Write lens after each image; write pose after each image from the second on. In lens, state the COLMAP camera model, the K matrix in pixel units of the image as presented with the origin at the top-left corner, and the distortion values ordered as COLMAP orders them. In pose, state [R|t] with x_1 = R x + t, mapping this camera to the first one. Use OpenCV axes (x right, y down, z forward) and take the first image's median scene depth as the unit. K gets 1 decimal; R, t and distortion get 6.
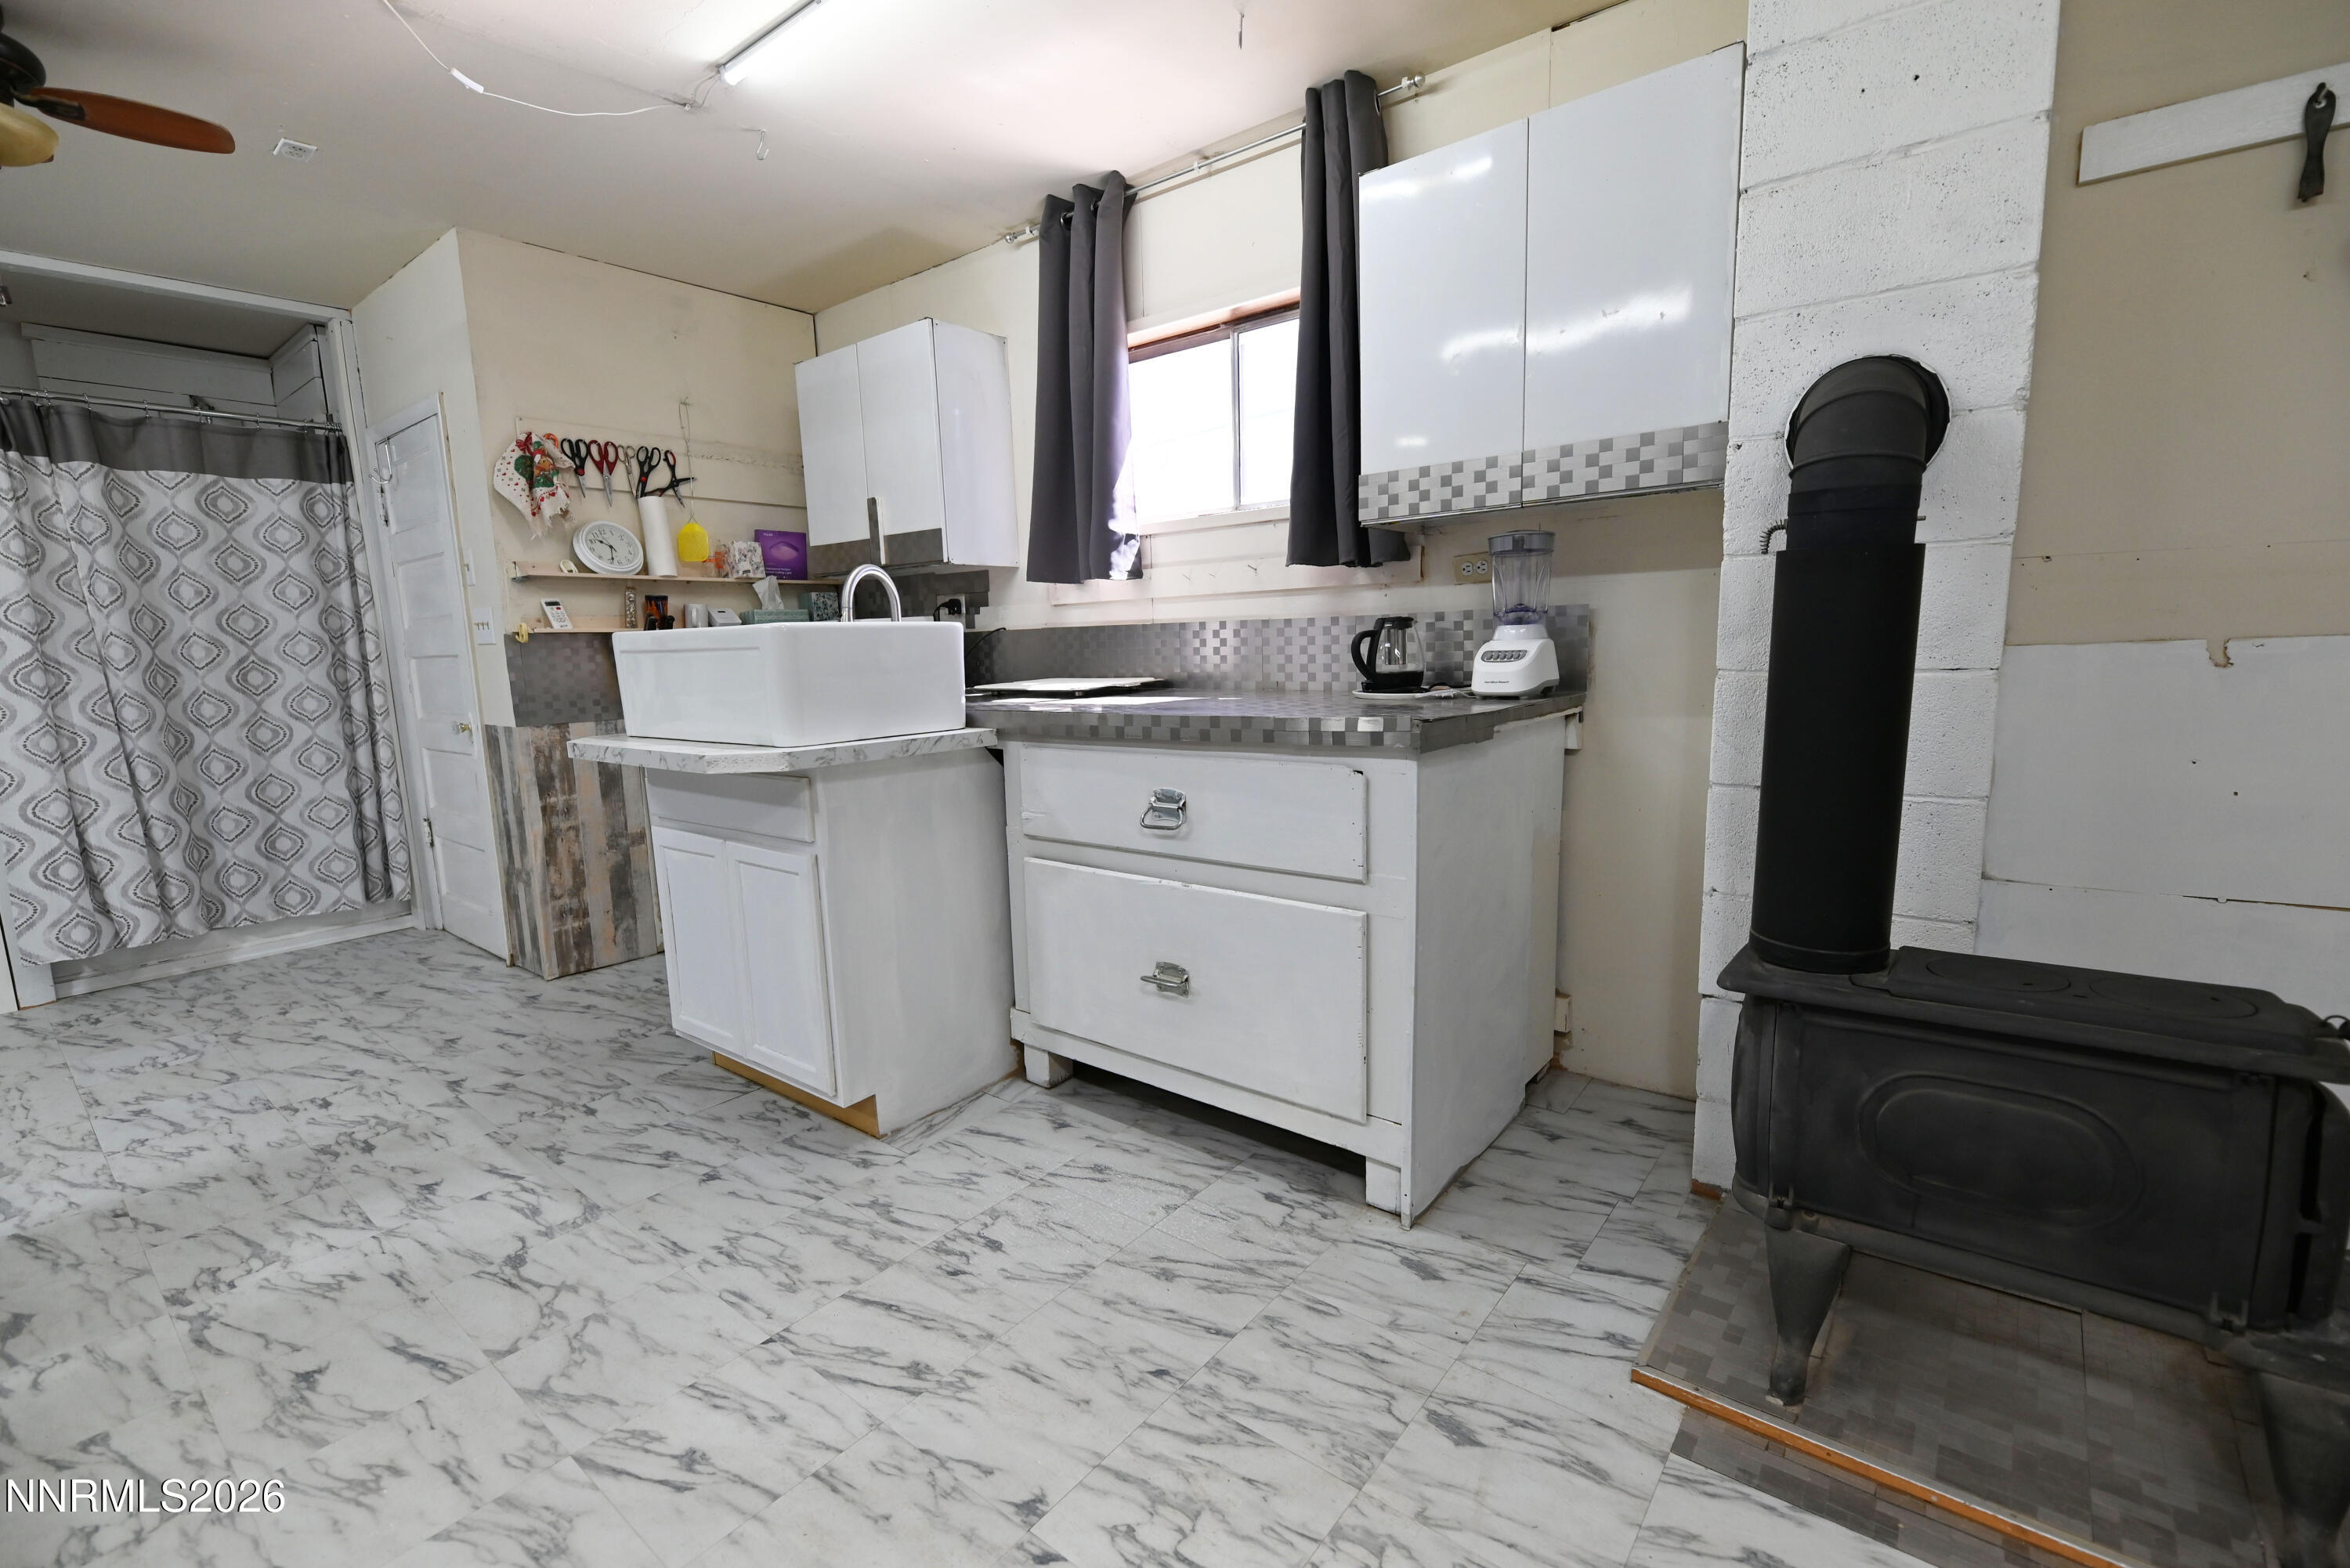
lens RADIAL K [[944.6, 0, 1185.5], [0, 944.6, 790.3], [0, 0, 1]] dist [0.024606, -0.017944]
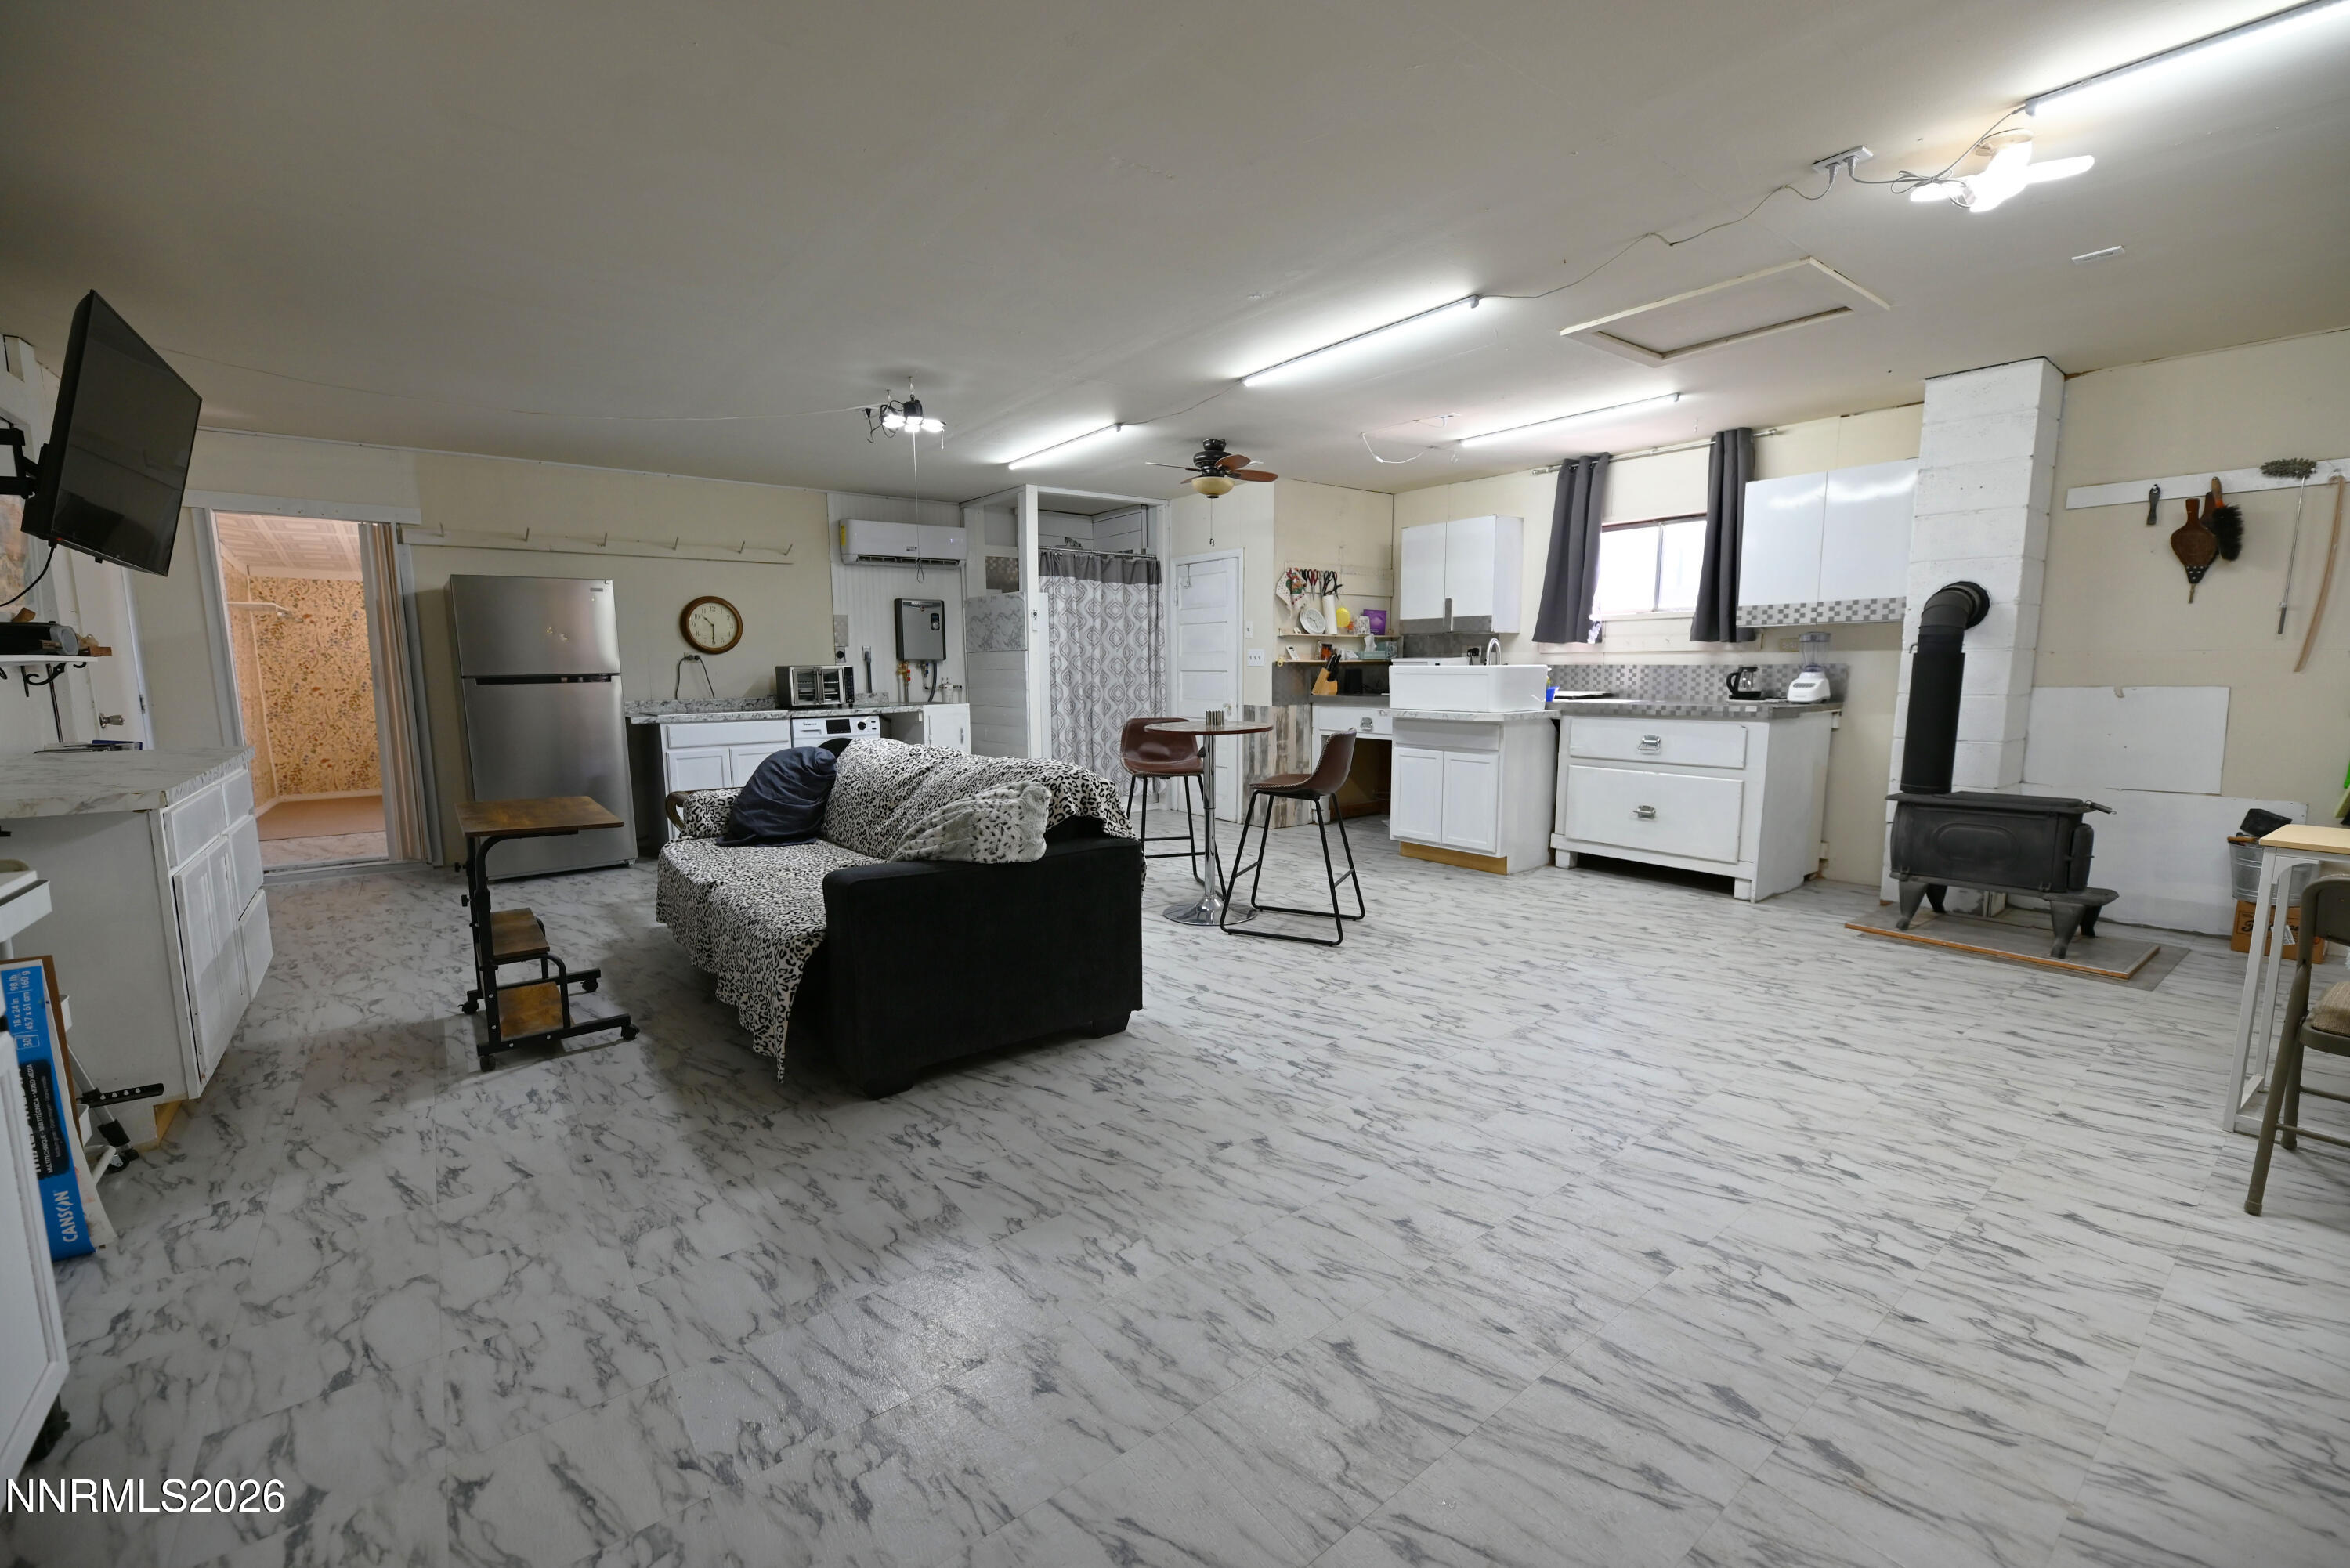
lens RADIAL K [[944.6, 0, 1185.5], [0, 944.6, 790.3], [0, 0, 1]] dist [0.024606, -0.017944]
pose [[0.974581, 0.053734, -0.217494, -0.565867], [-0.057760, 0.998256, -0.012193, 0.210644], [0.216460, 0.024446, 0.975985, -1.457905]]
